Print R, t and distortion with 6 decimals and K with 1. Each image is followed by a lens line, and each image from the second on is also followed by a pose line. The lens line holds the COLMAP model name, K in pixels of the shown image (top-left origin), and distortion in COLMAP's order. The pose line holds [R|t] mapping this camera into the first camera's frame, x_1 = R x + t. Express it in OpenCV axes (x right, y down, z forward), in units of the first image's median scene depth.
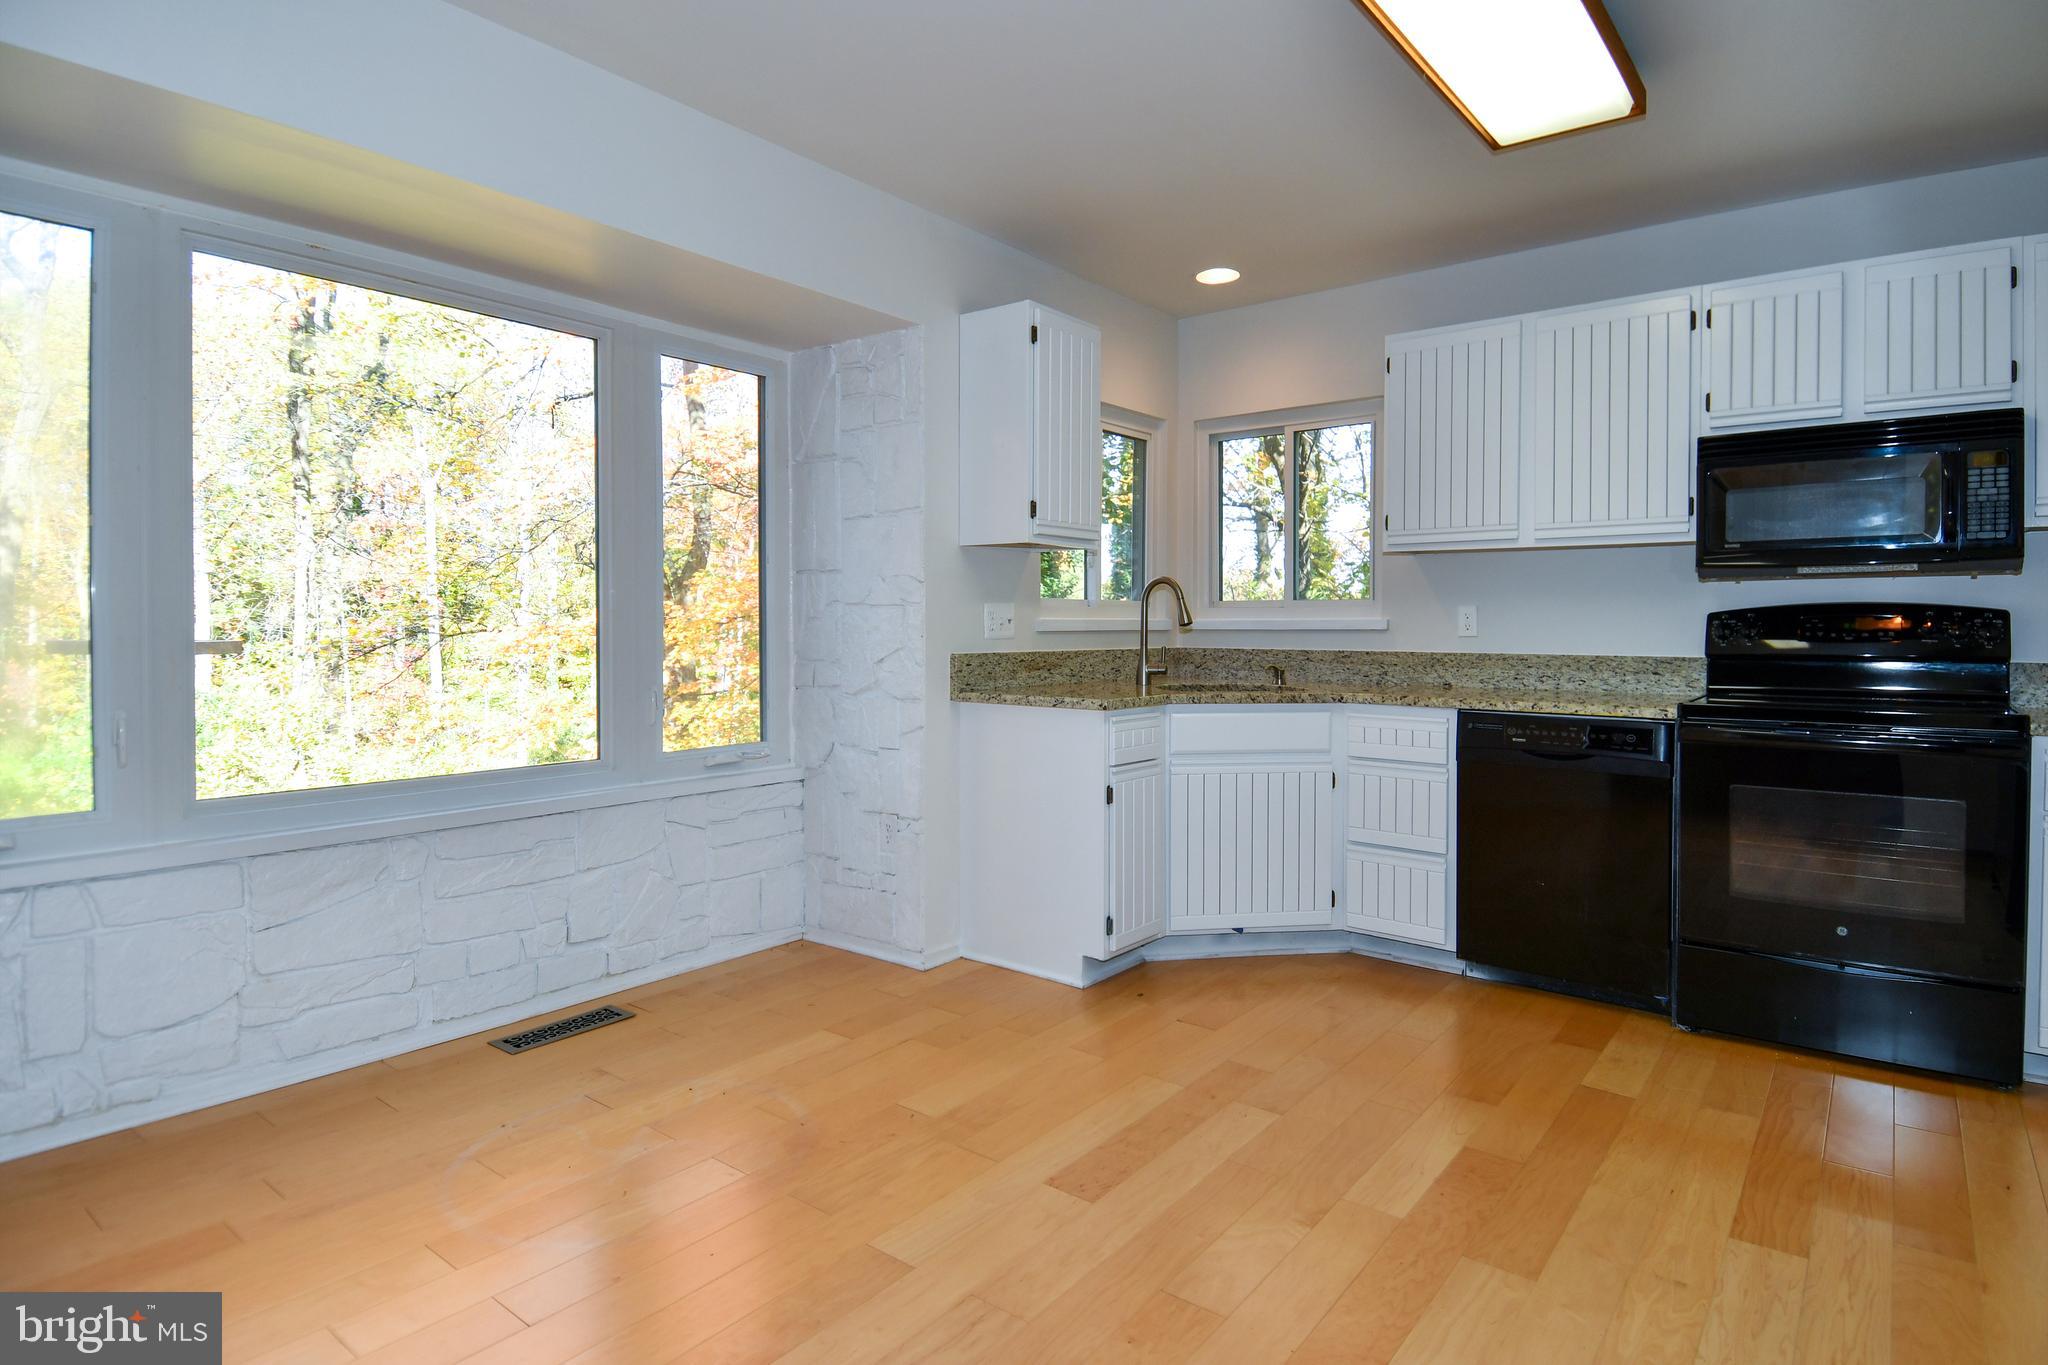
lens RADIAL K [[1116.0, 0, 1091.1], [0, 1116.0, 650.8], [0, 0, 1]] dist [0.029736, -0.026345]
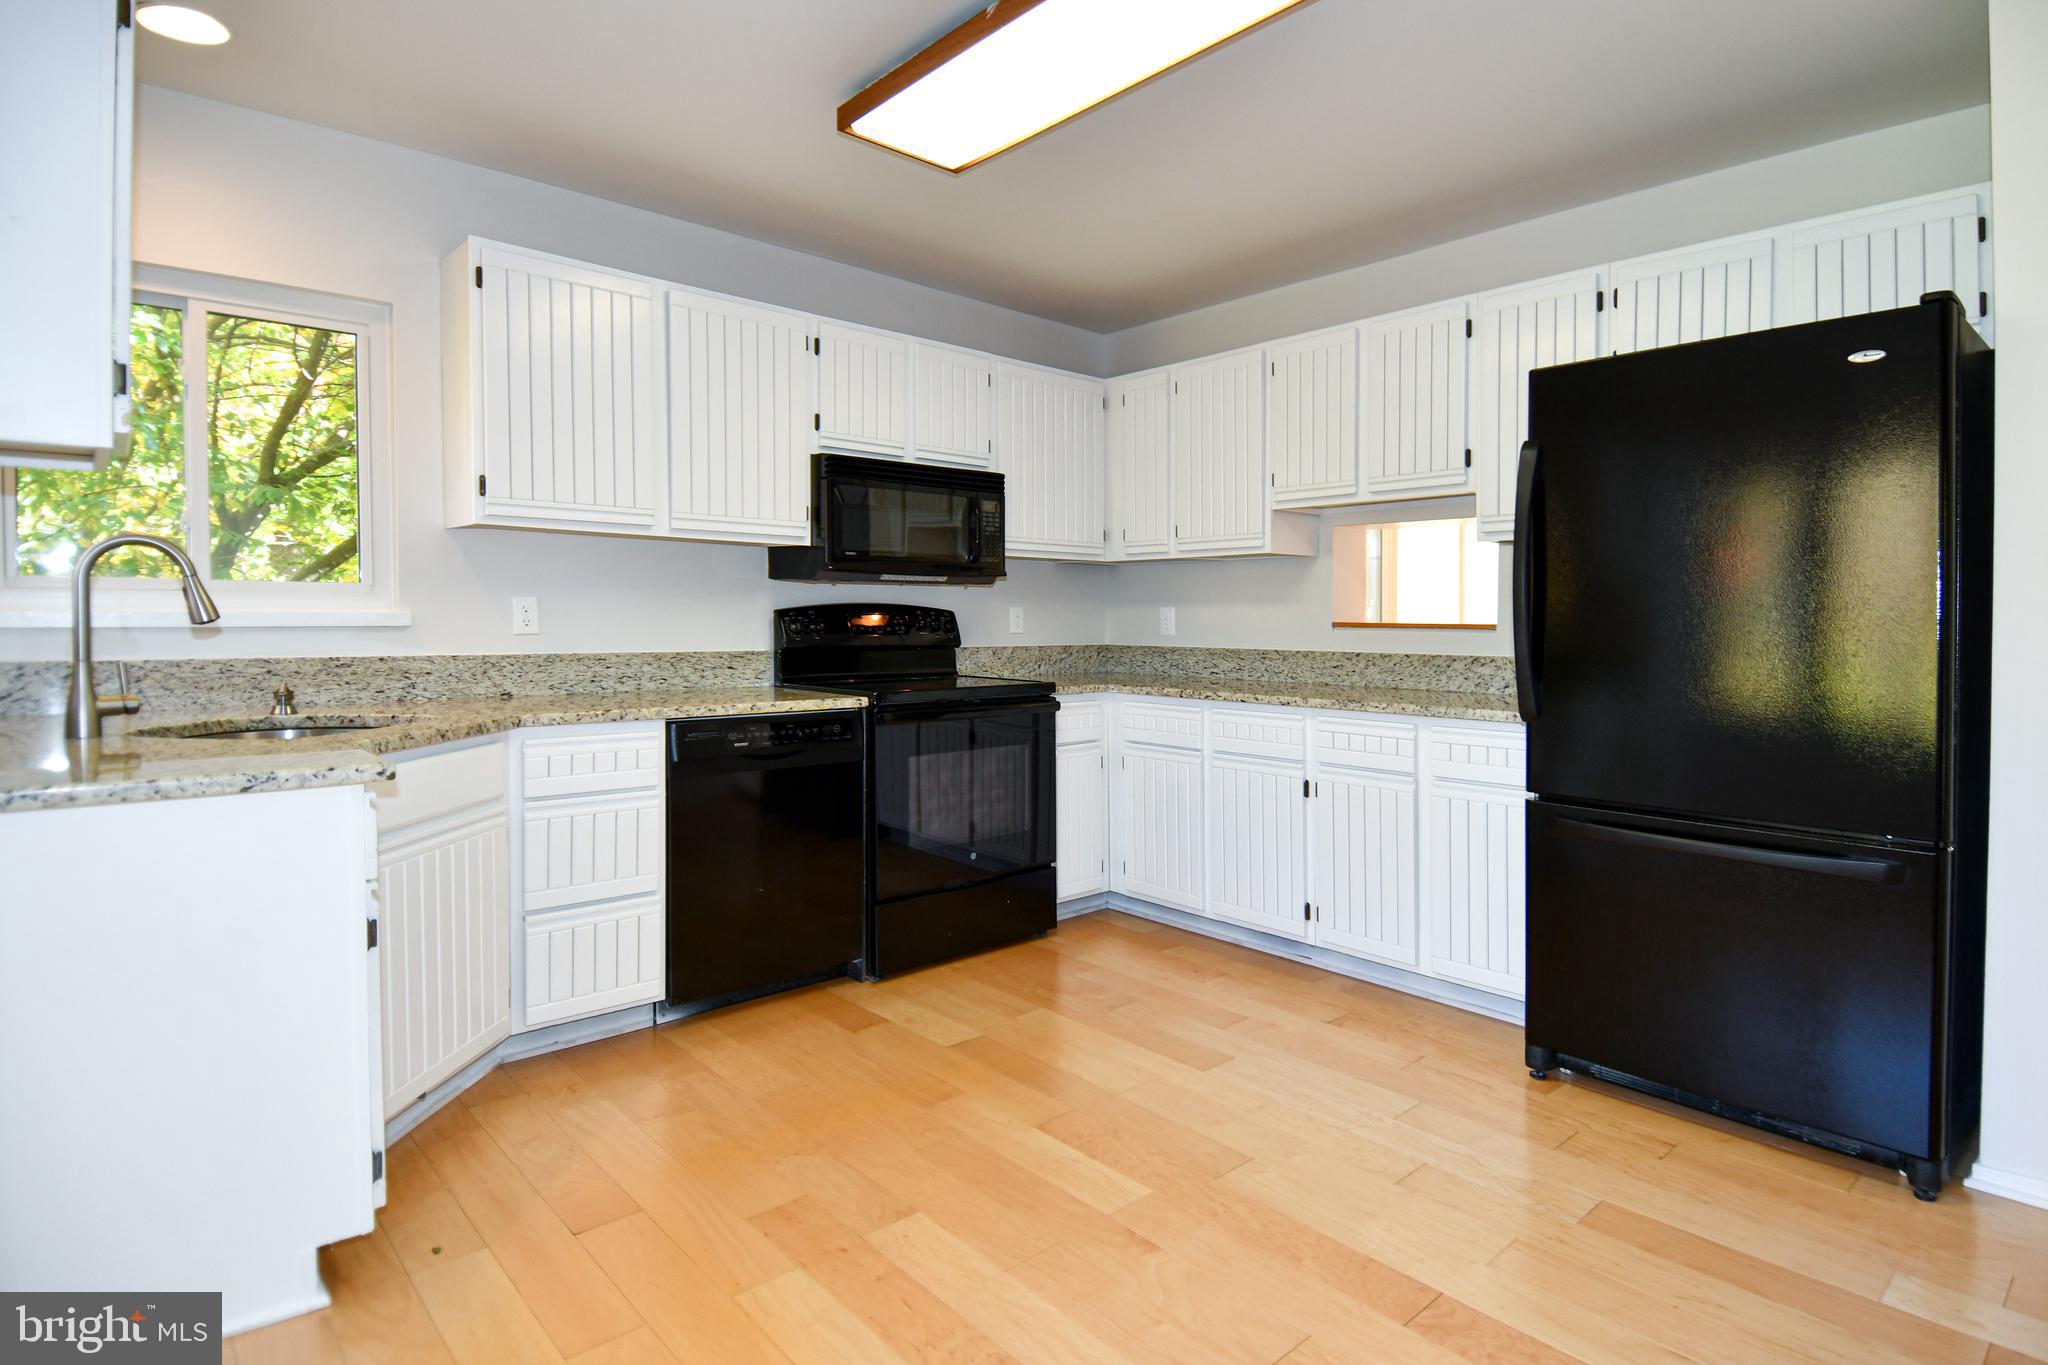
lens RADIAL K [[1066.0, 0, 1092.4], [0, 1066.0, 640.5], [0, 0, 1]] dist [0.026516, -0.000476]
pose [[0.176365, -0.021952, 0.984080, -0.427416], [0.015248, 0.999692, 0.019568, -0.019969], [-0.984207, 0.011554, 0.176645, 0.523422]]
